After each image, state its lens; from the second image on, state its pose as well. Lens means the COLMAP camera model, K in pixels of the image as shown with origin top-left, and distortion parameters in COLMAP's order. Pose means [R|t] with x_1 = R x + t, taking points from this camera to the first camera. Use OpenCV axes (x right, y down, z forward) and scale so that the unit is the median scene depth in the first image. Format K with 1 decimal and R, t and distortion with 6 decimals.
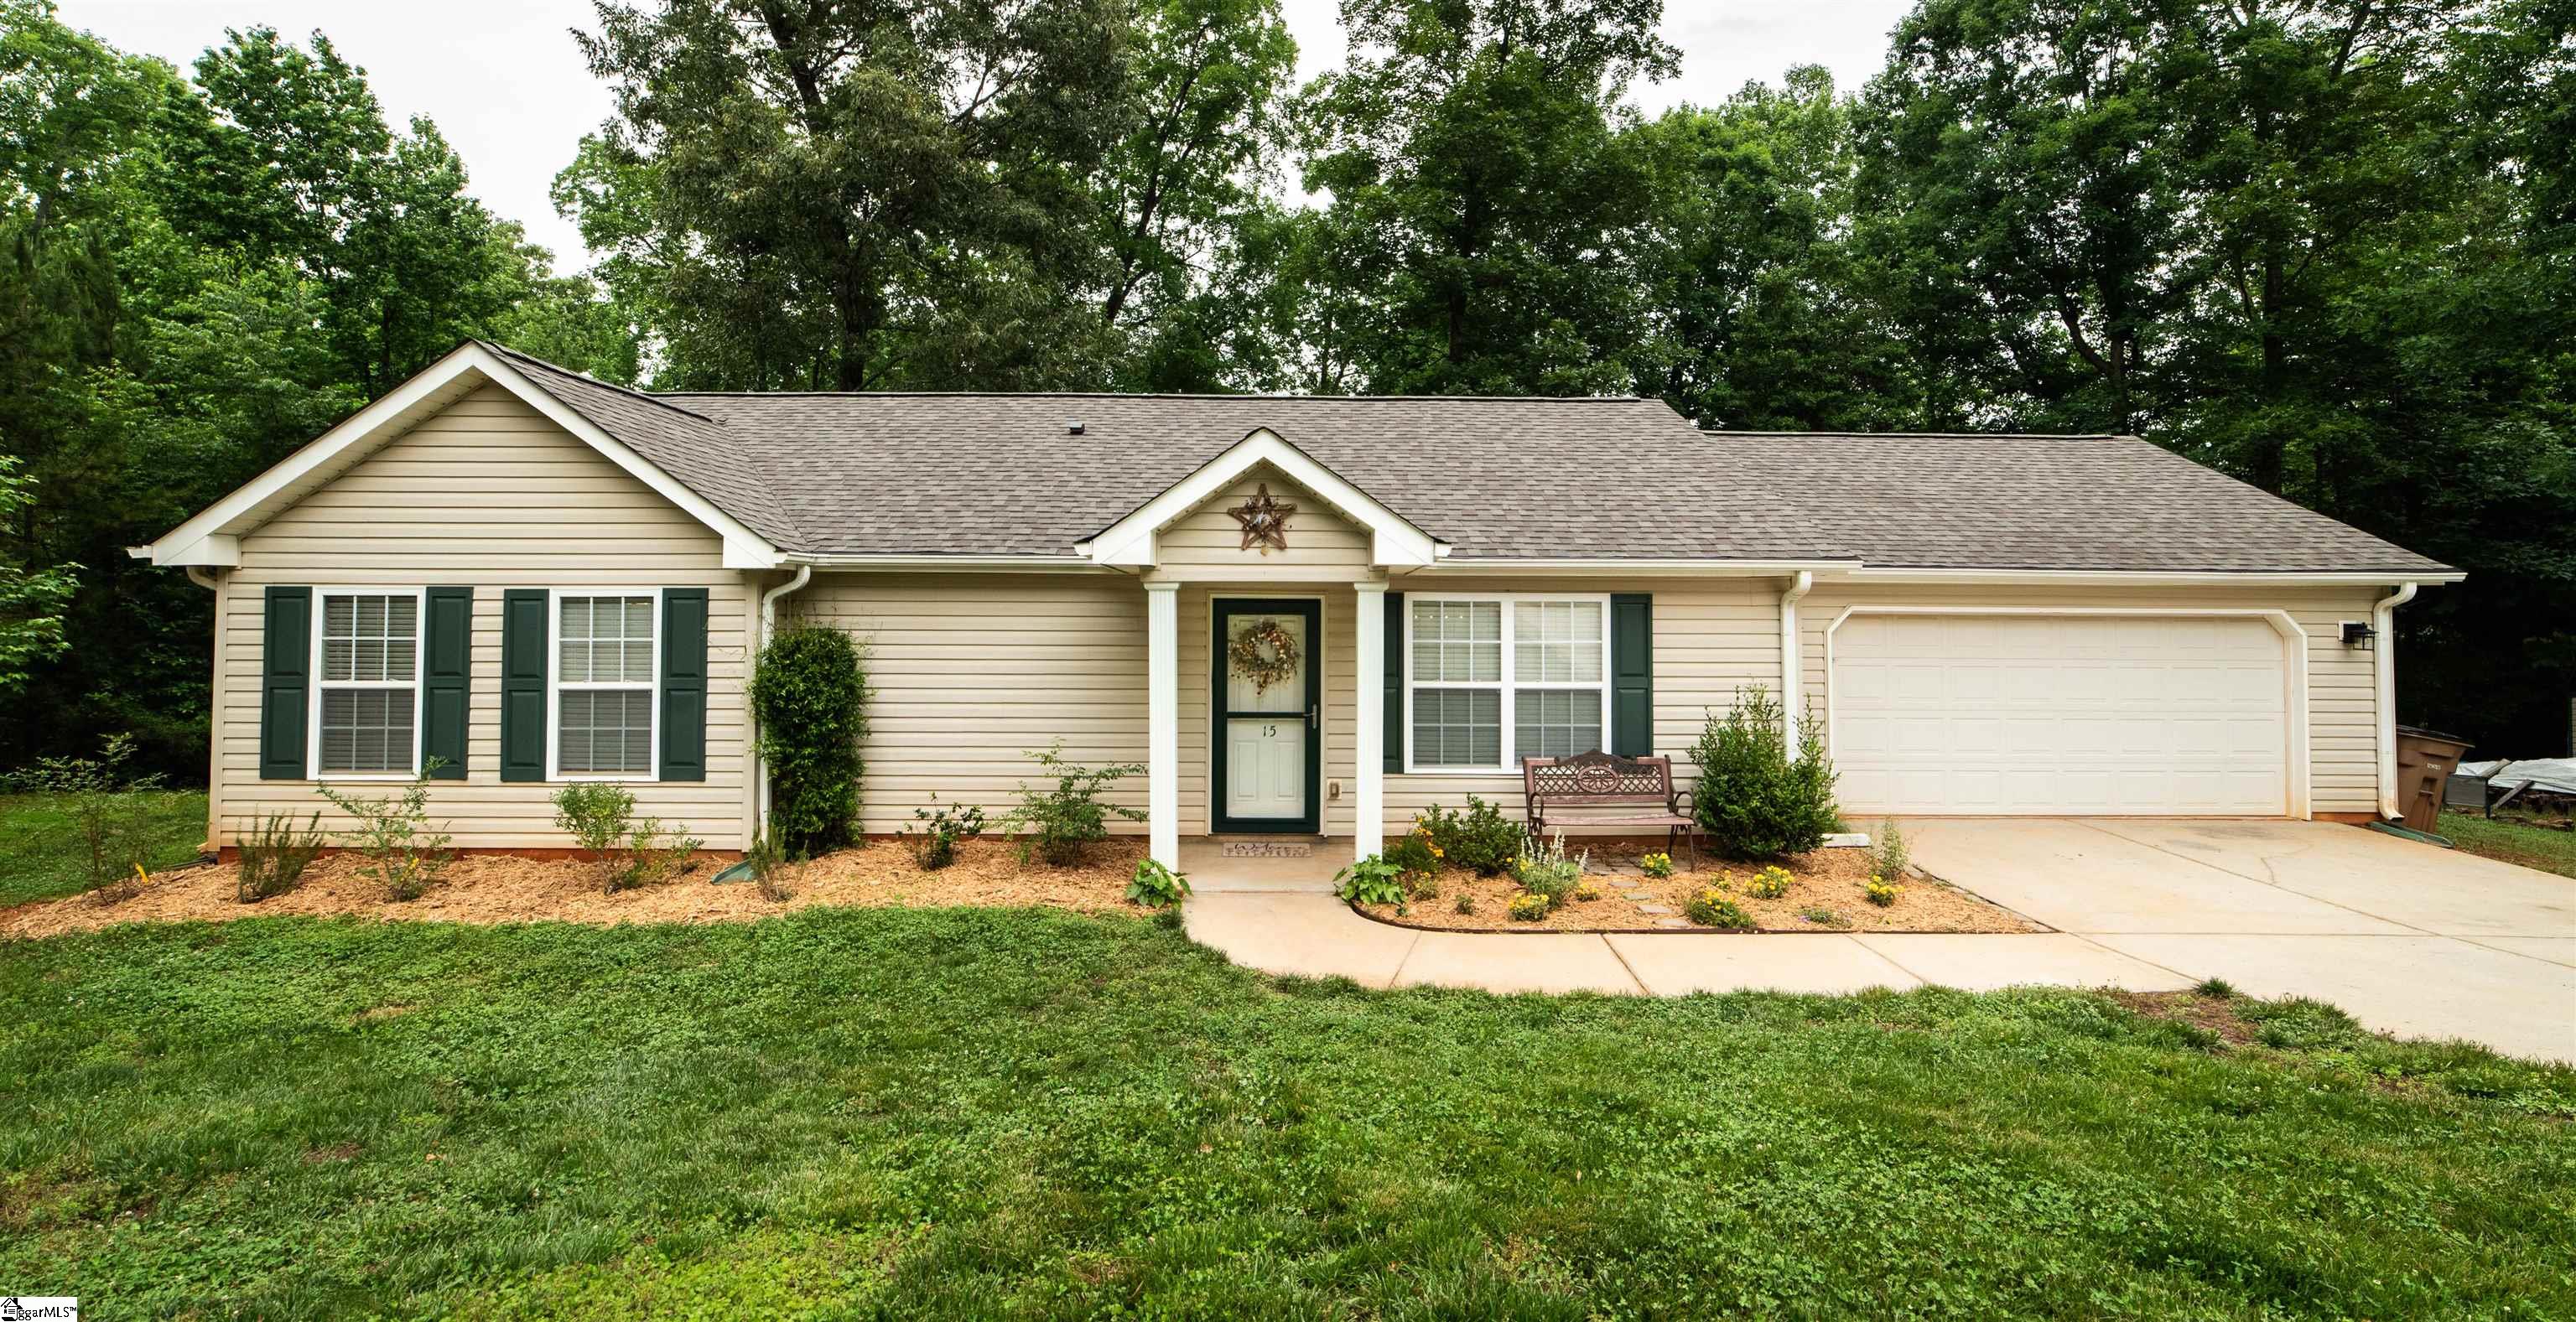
lens RADIAL K [[1013.6, 0, 1288.0], [0, 1013.6, 661.0], [0, 0, 1]] dist [-0.026956, 0.010117]
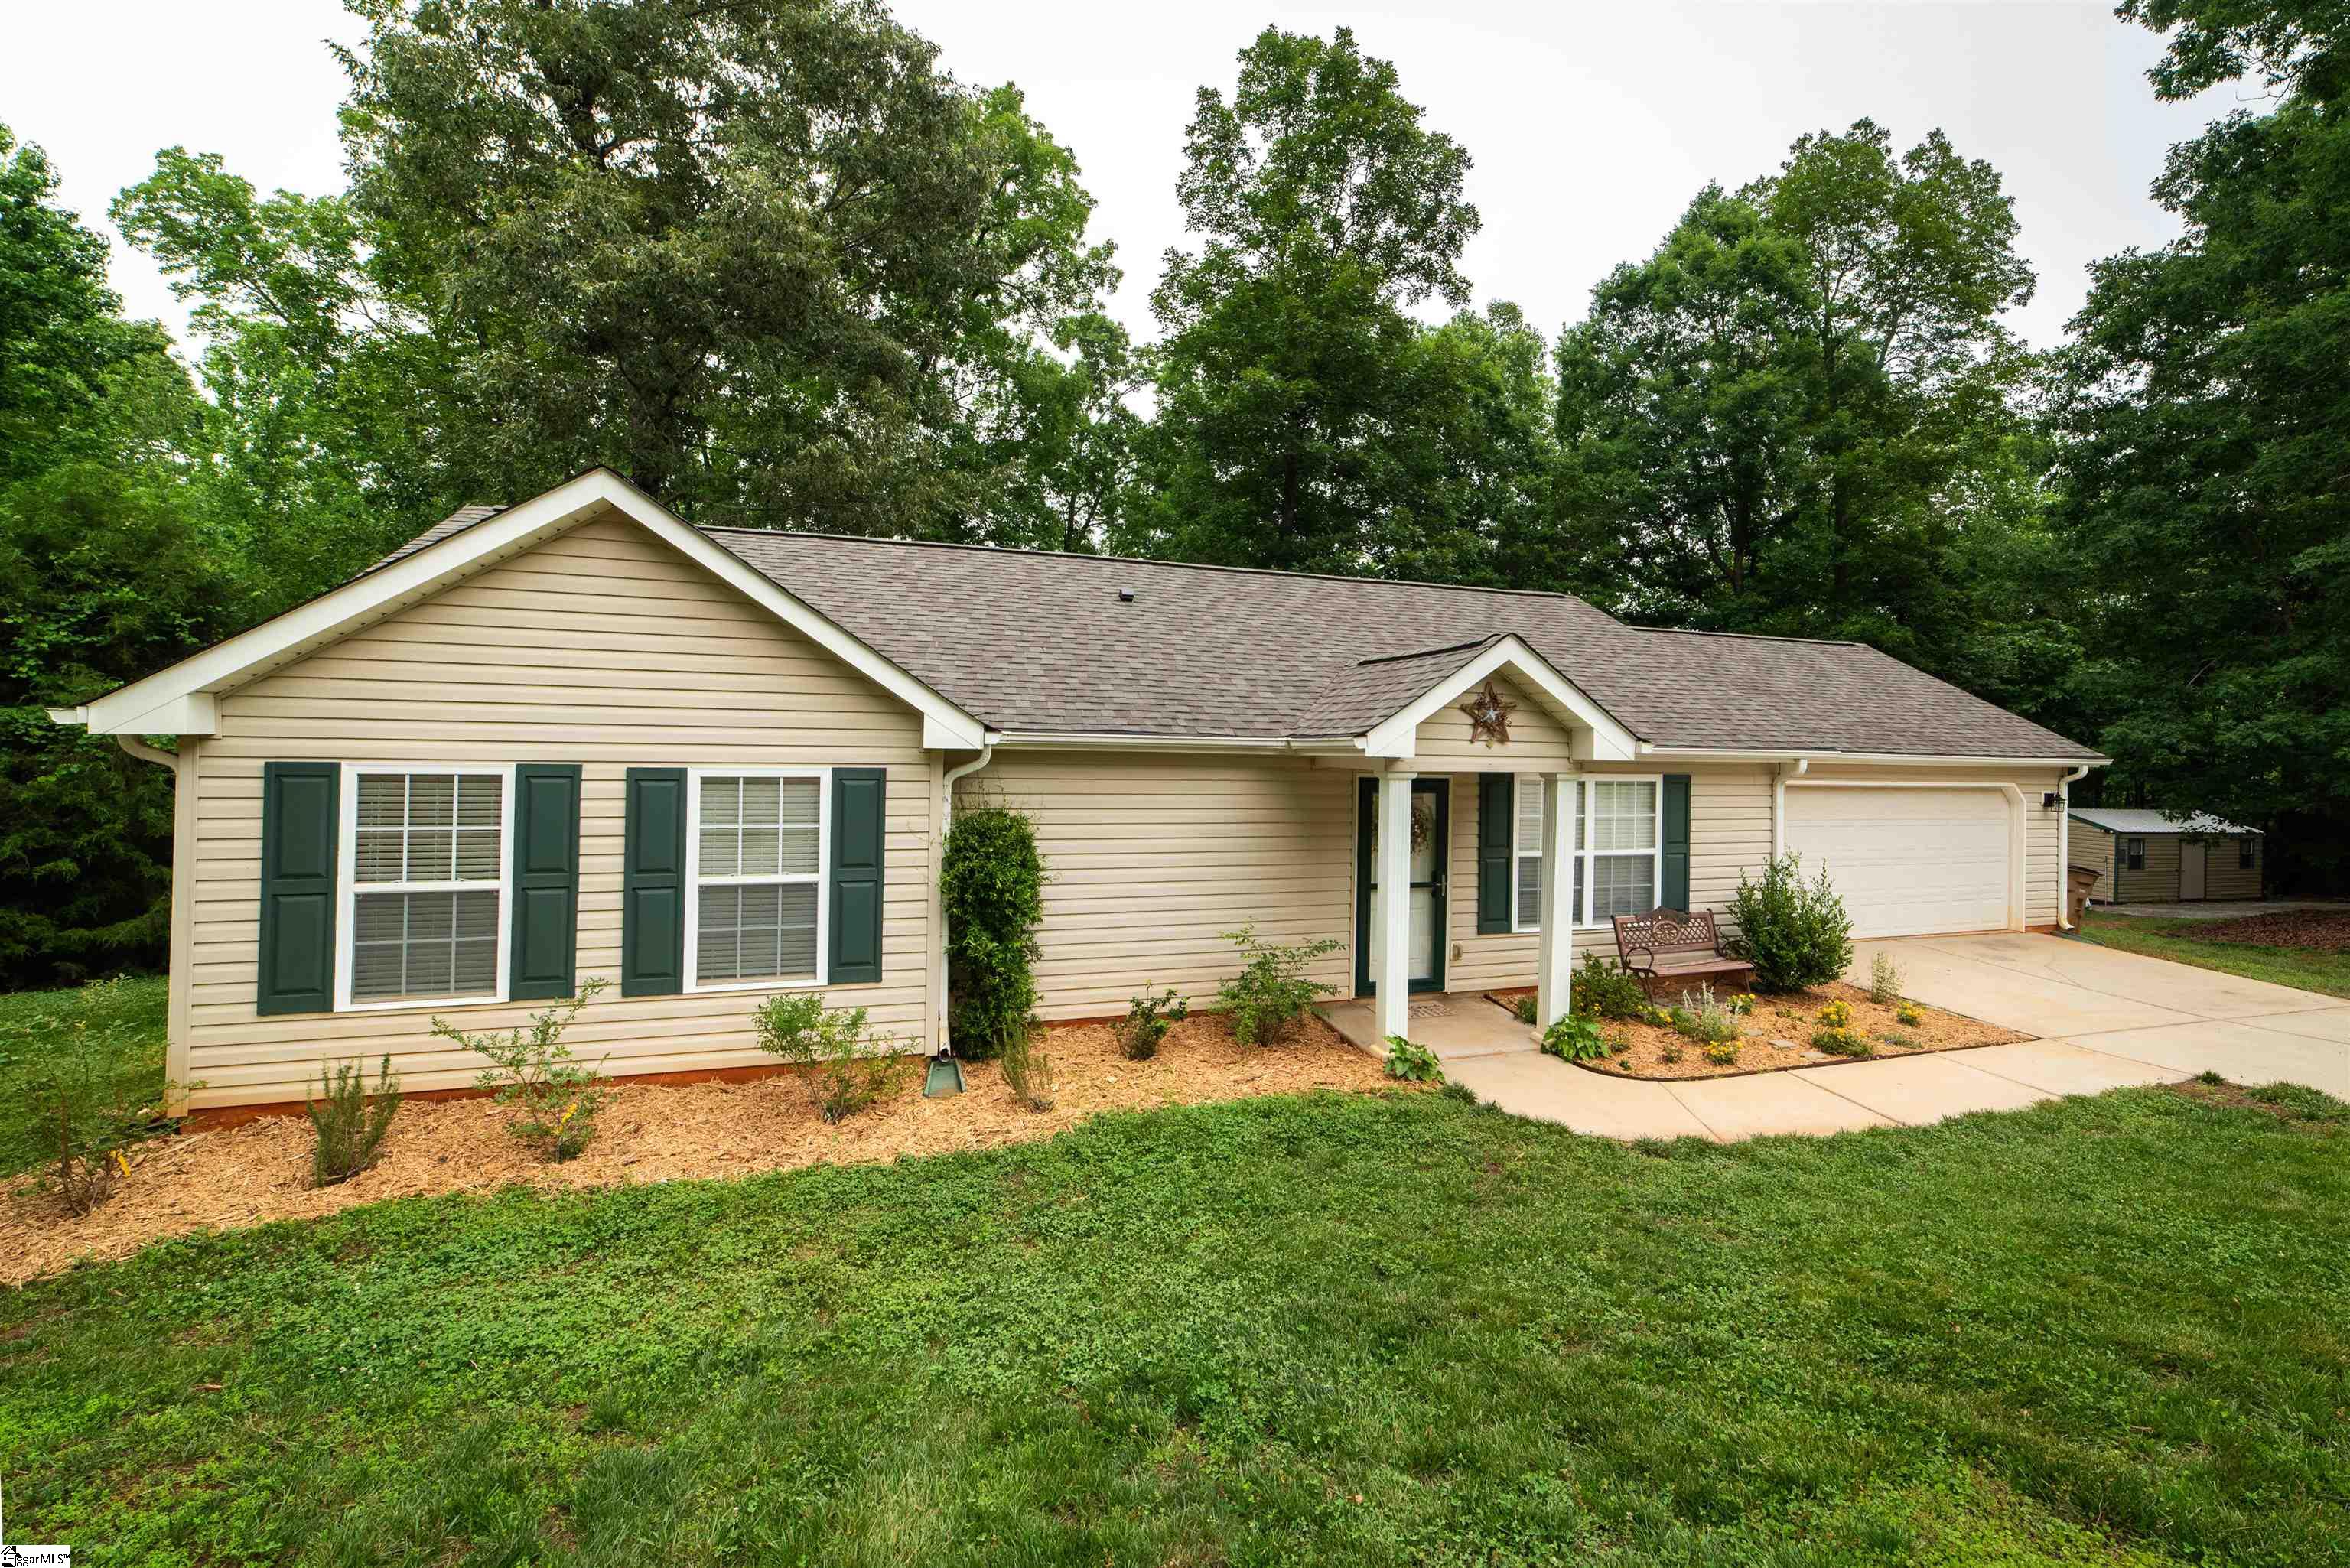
lens RADIAL K [[925.8, 0, 1239.3], [0, 925.8, 798.5], [0, 0, 1]] dist [-0.024851, 0.010124]
pose [[0.955252, -0.002823, 0.295781, -0.519522], [-0.002092, 0.999865, 0.016297, -0.059458], [-0.295787, -0.016186, 0.955117, 0.116185]]
